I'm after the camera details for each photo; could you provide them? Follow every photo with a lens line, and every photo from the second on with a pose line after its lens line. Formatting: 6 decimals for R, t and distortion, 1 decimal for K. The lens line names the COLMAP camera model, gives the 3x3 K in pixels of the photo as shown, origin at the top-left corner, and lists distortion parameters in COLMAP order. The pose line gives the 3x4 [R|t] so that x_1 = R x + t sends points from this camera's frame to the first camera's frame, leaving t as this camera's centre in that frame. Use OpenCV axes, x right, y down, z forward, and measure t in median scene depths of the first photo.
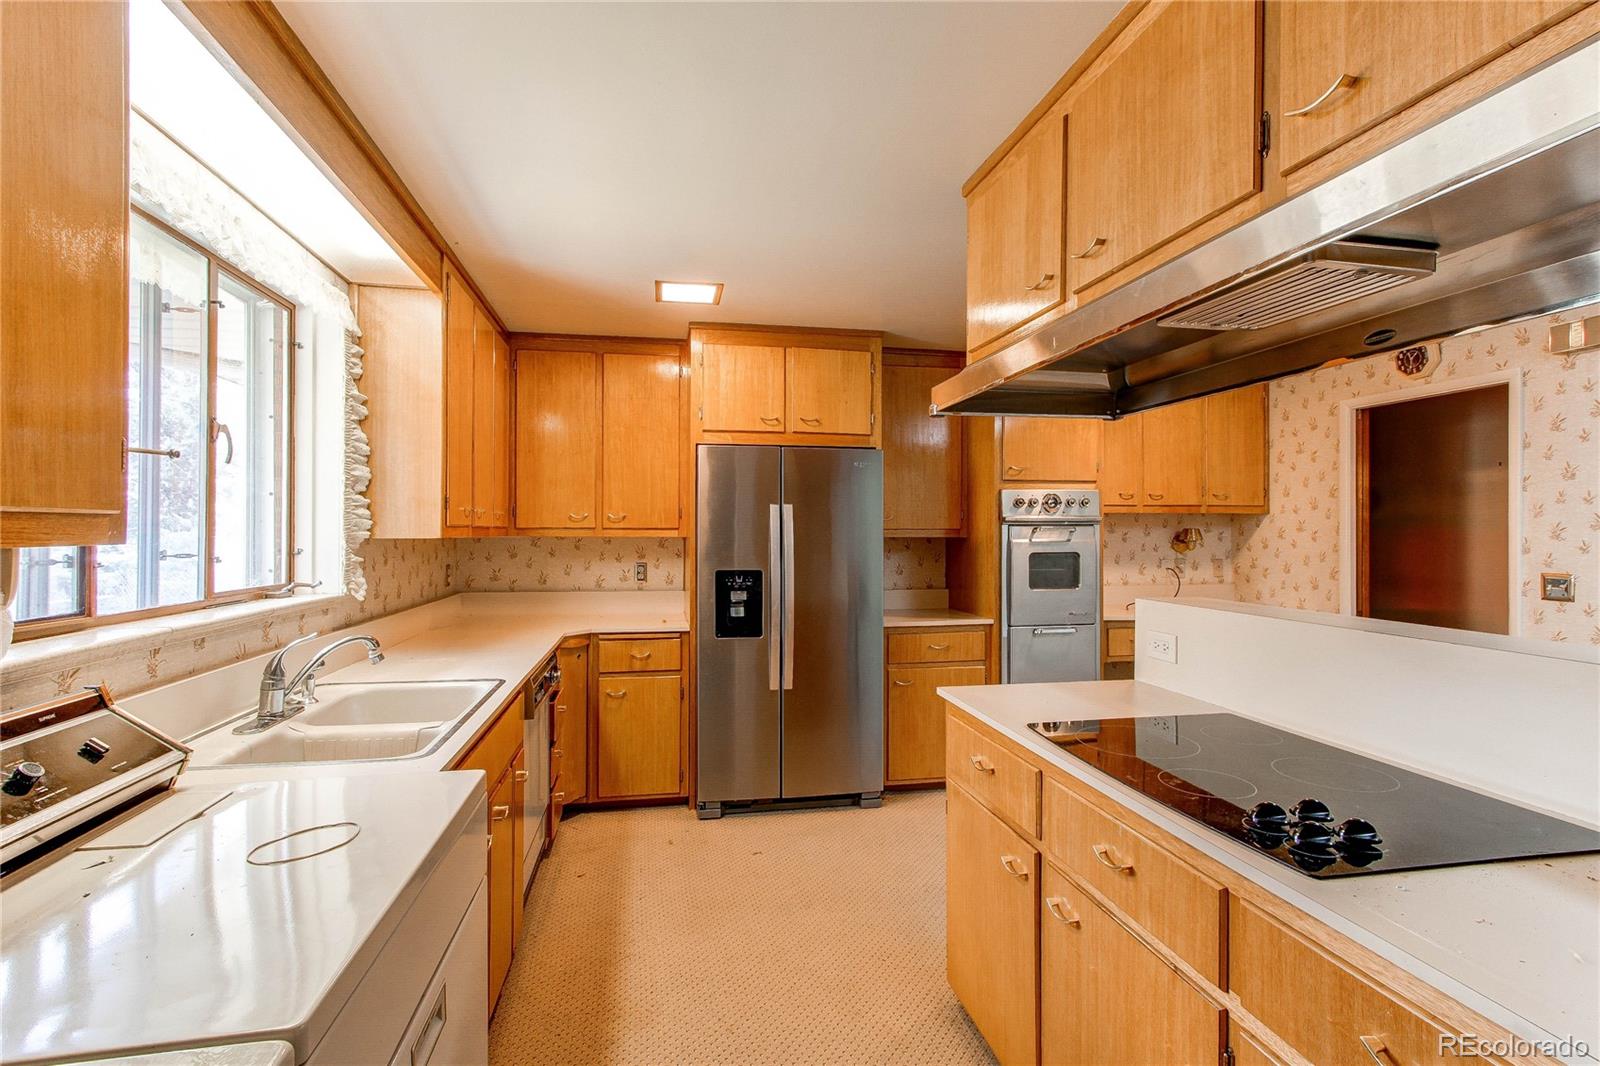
lens RADIAL K [[735.1, 0, 800.0], [0, 735.1, 533.0], [0, 0, 1]] dist [0.001121, 0.000048]
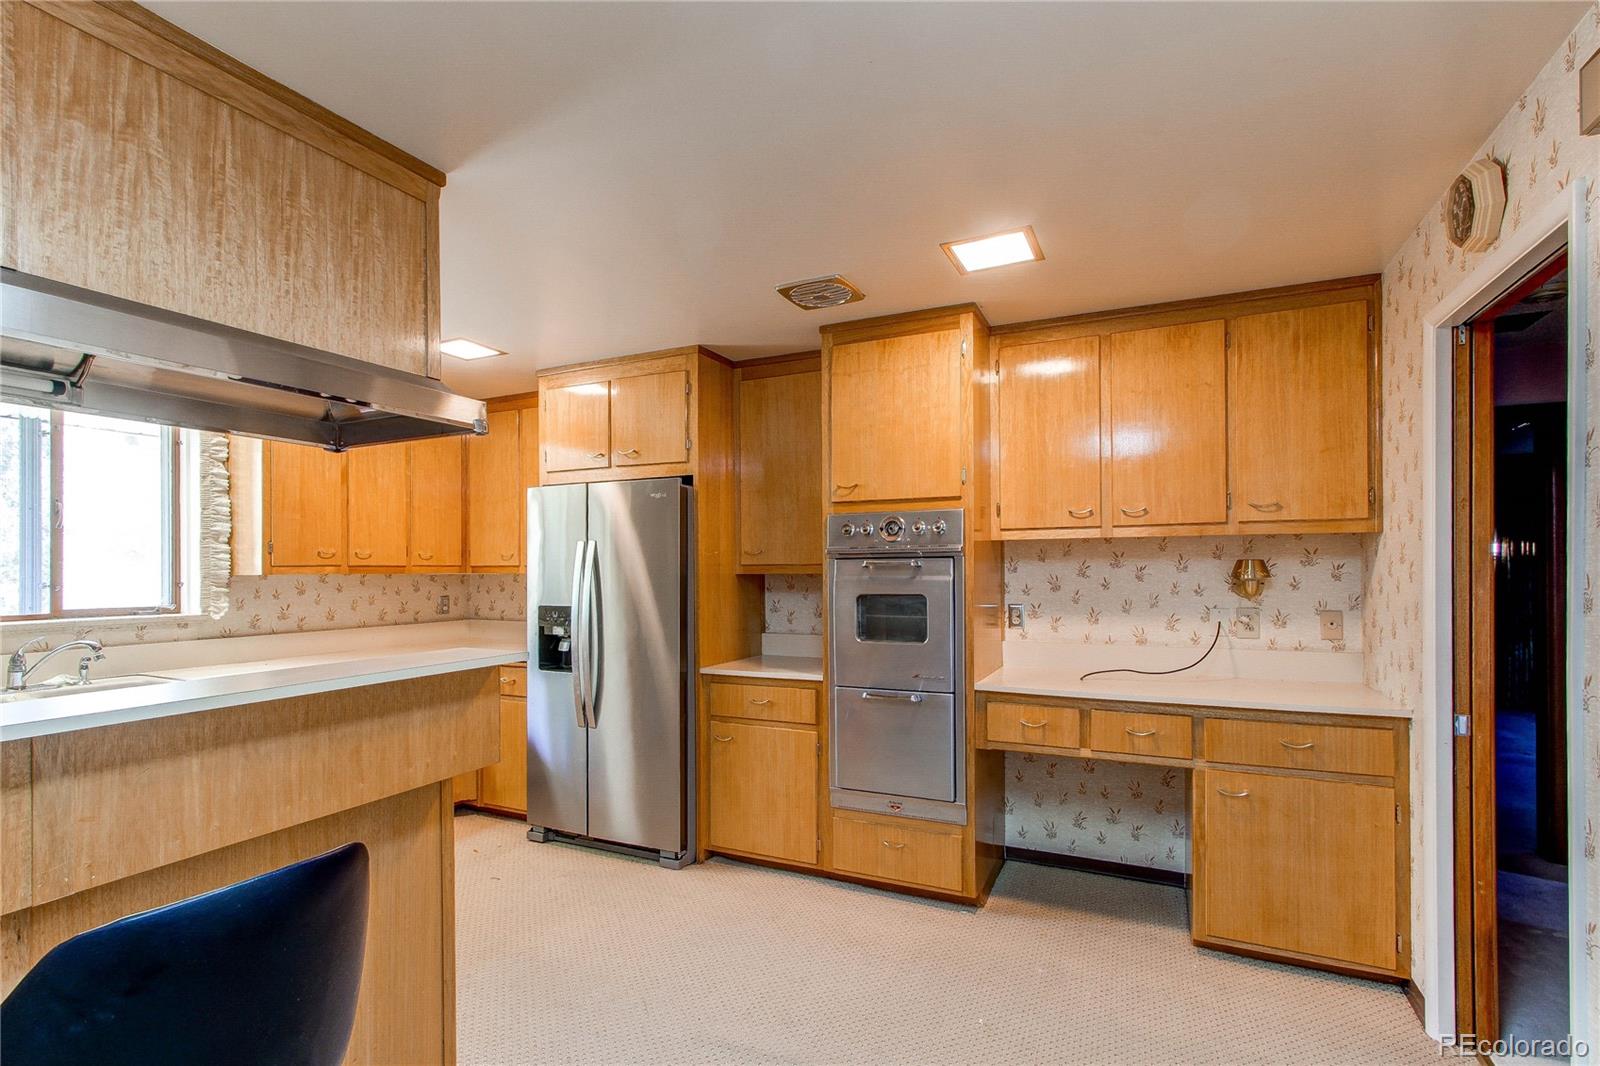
lens RADIAL K [[749.7, 0, 799.4], [0, 749.7, 575.5], [0, 0, 1]] dist [-0.001809, -0.000202]
pose [[0.808589, 0.001943, -0.588371, 0.728701], [0.004555, 0.999944, 0.009563, -0.000535], [0.588357, -0.010413, 0.808535, 0.319136]]
